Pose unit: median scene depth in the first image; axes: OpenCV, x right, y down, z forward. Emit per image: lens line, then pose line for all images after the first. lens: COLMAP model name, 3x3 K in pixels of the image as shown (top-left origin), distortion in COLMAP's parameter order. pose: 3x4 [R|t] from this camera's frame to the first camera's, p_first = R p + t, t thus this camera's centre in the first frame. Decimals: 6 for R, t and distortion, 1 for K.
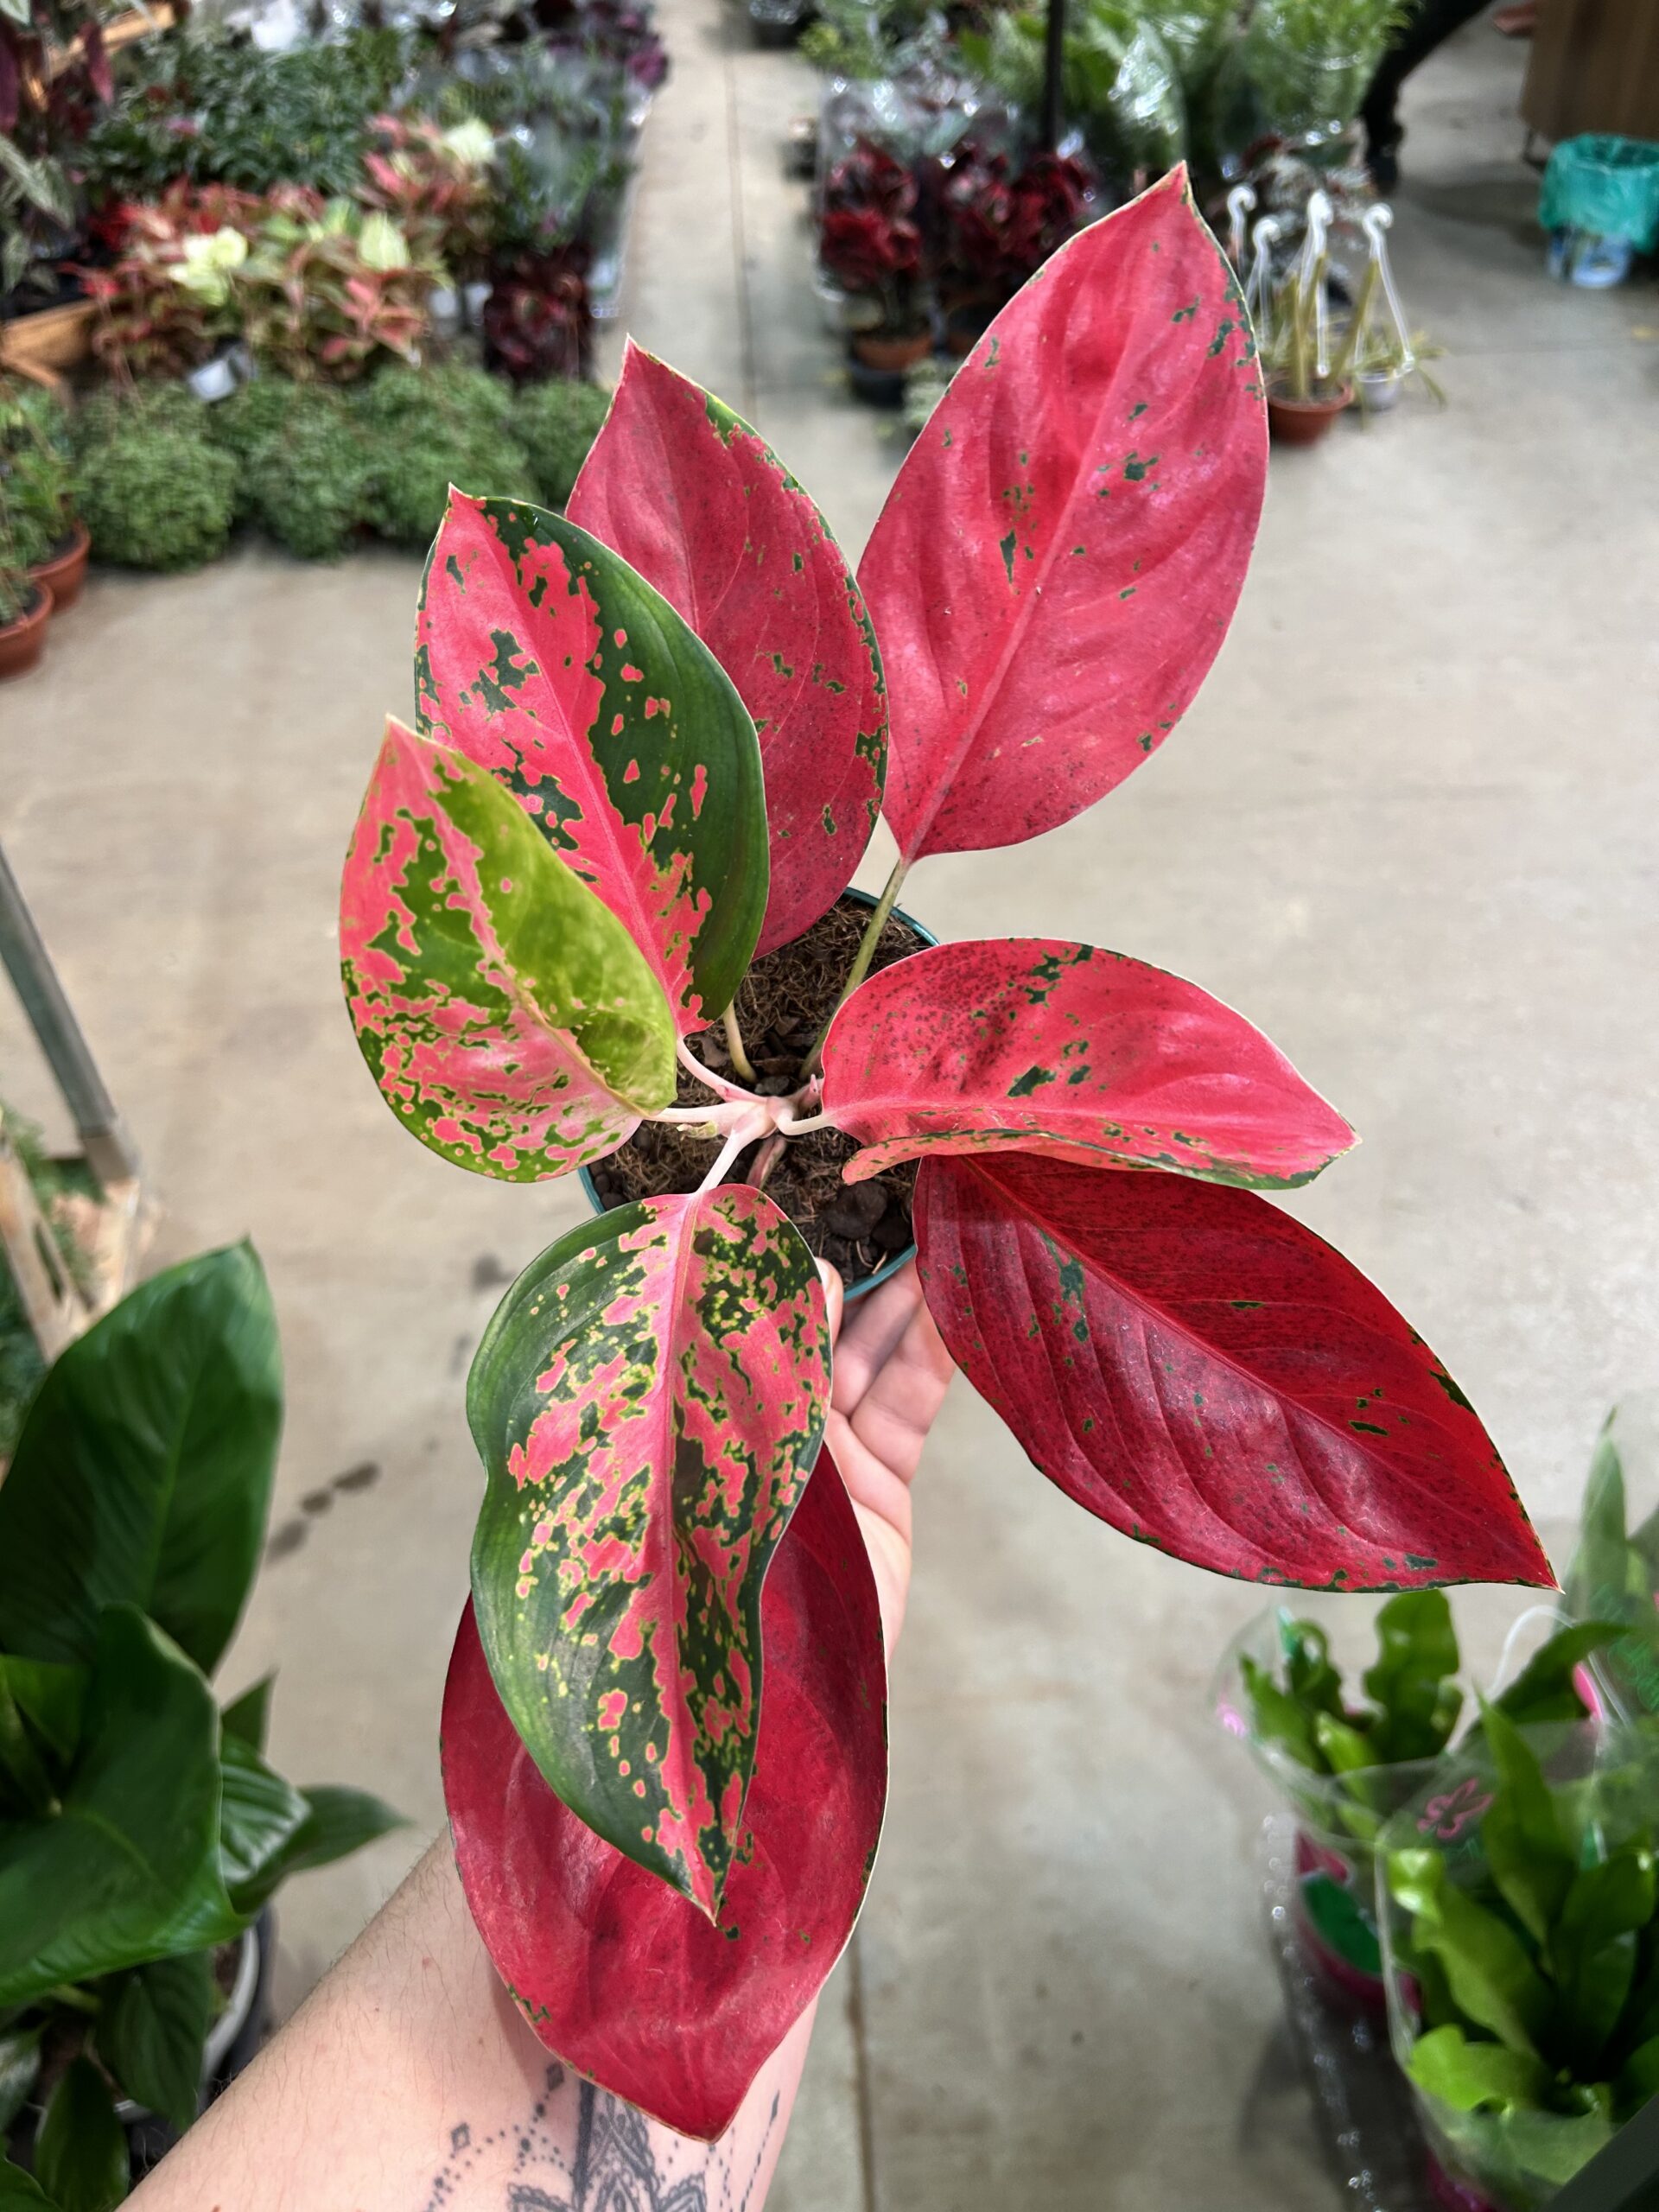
lens RADIAL K [[1663.1, 0, 837.2], [0, 1663.1, 1104.8], [0, 0, 1]] dist [0.014915, 0.002989]
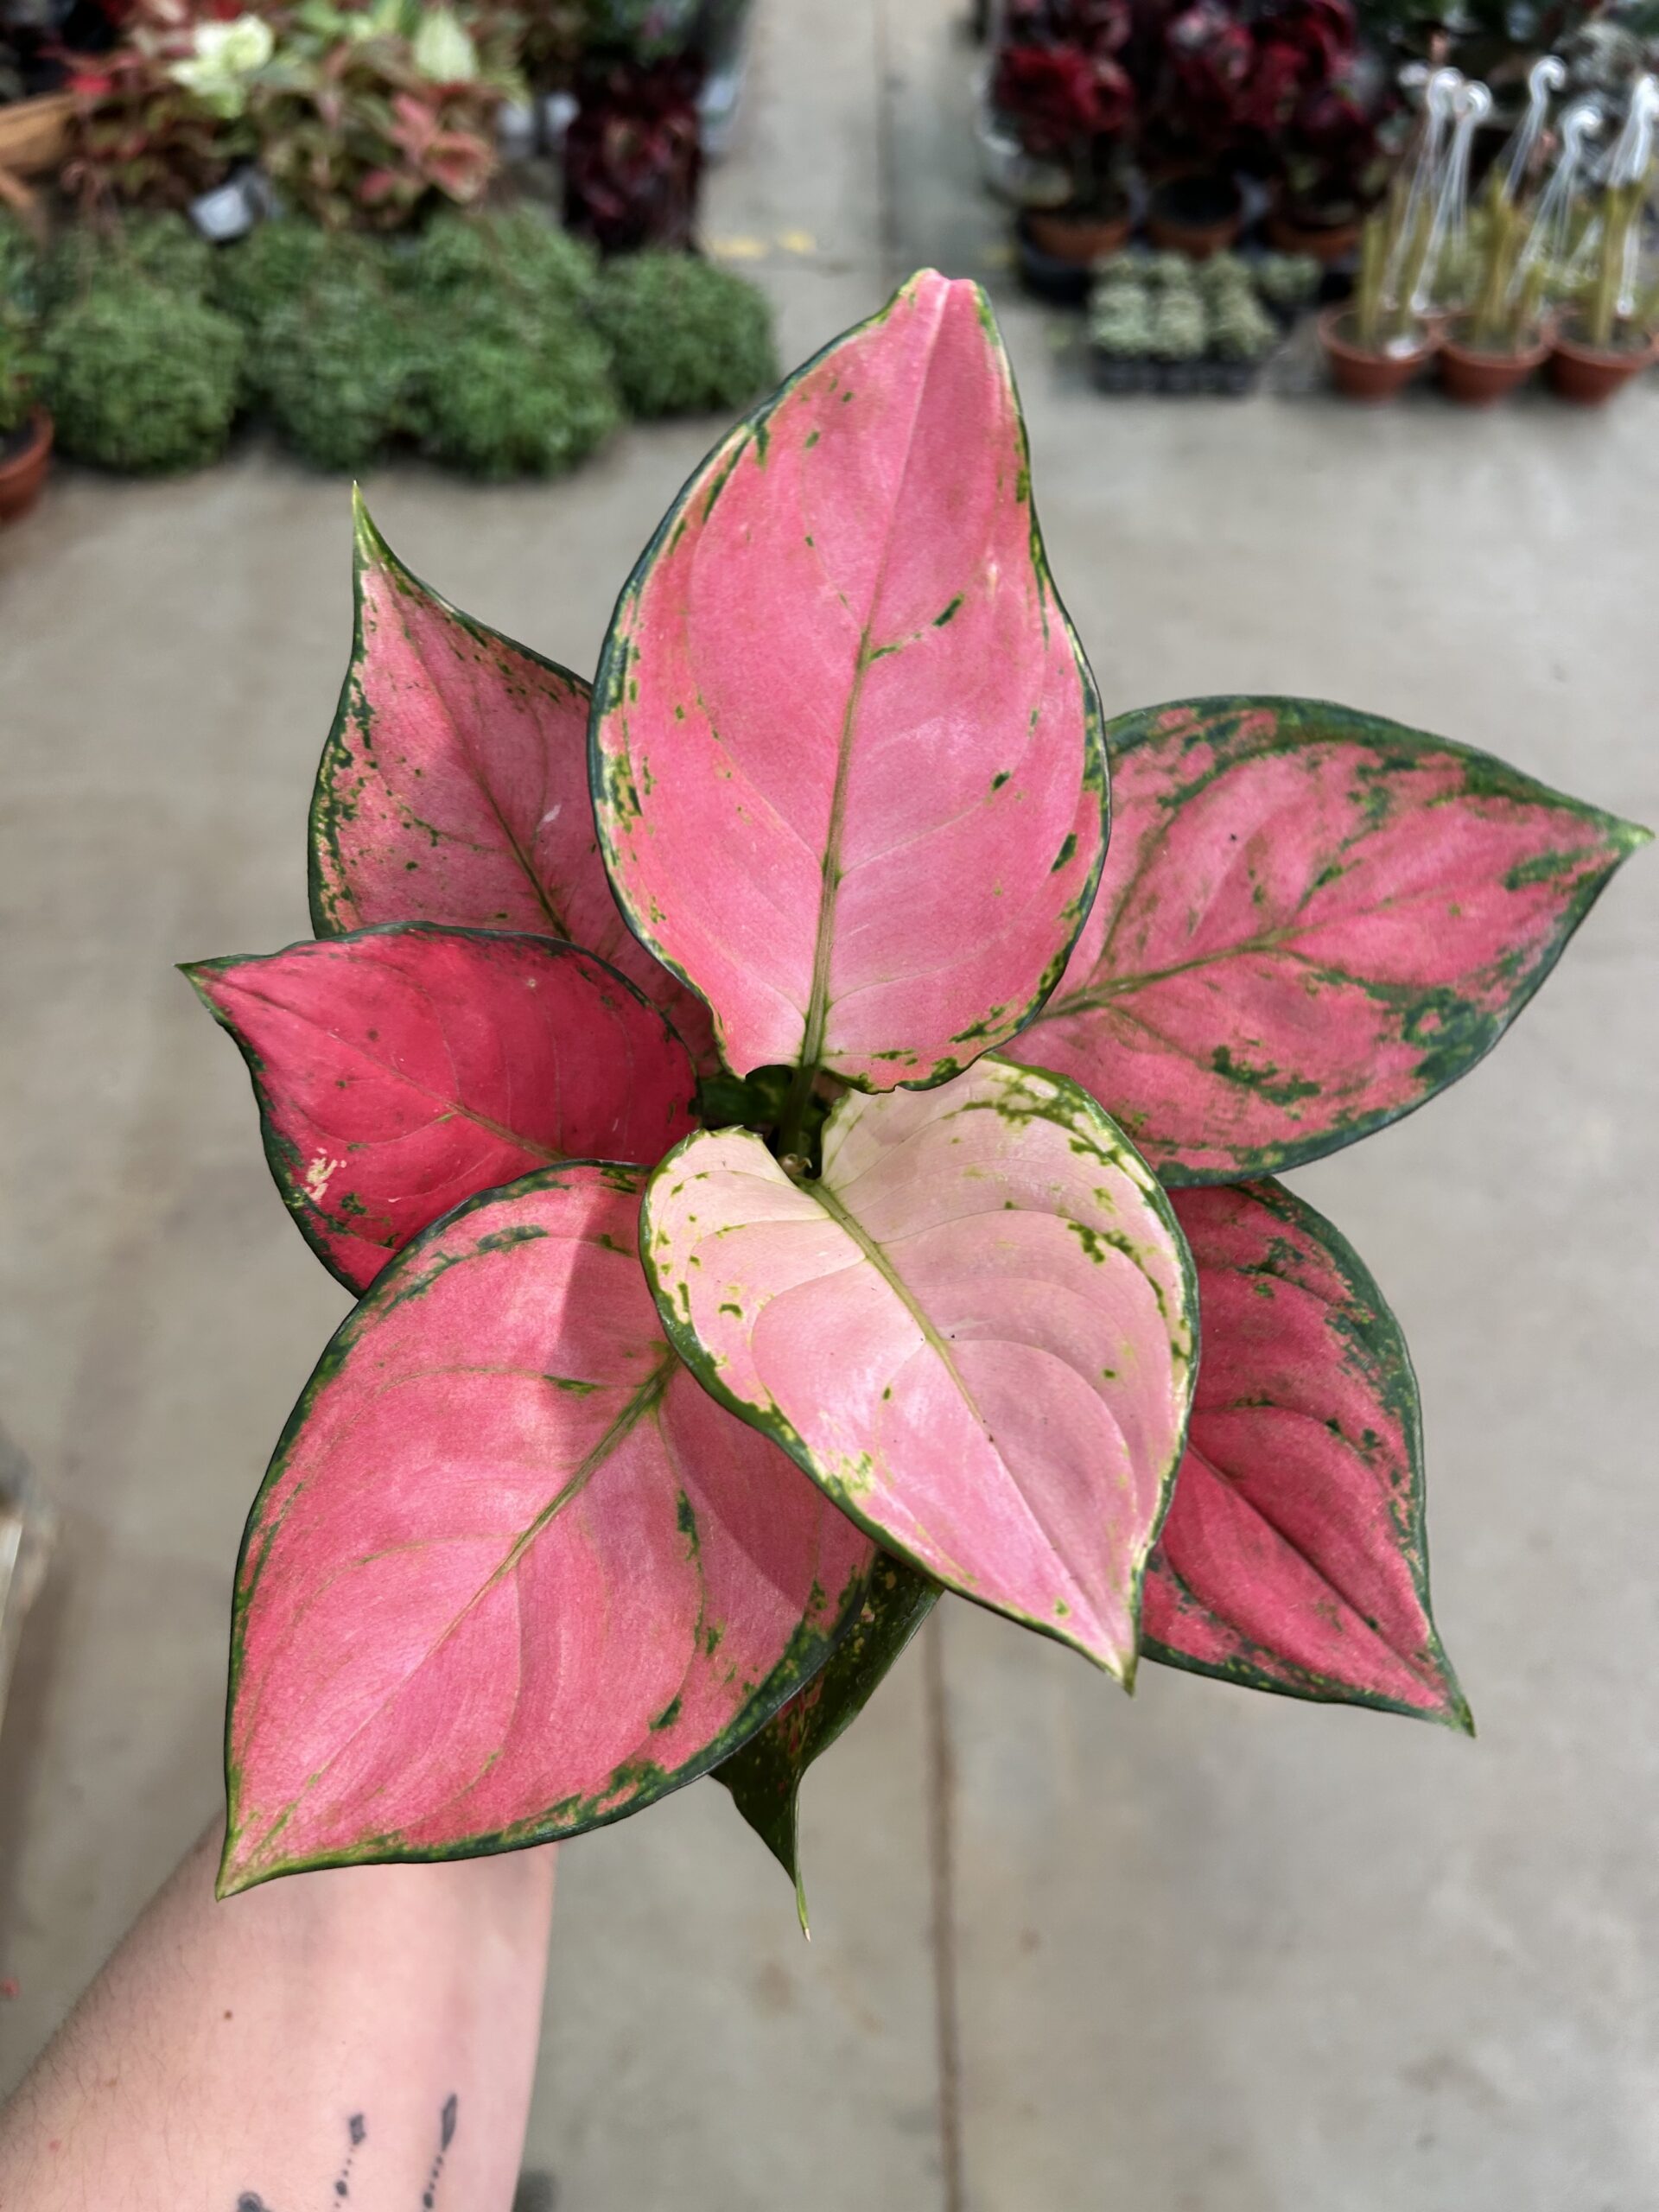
lens RADIAL K [[1693.1, 0, 840.7], [0, 1693.1, 1111.6], [0, 0, 1]] dist [0.034462, -0.042344]
pose [[0.996783, 0.079723, -0.008205, -0.042253], [-0.078380, 0.991080, 0.107778, -0.127200], [0.016725, -0.106788, 0.994141, 0.162433]]
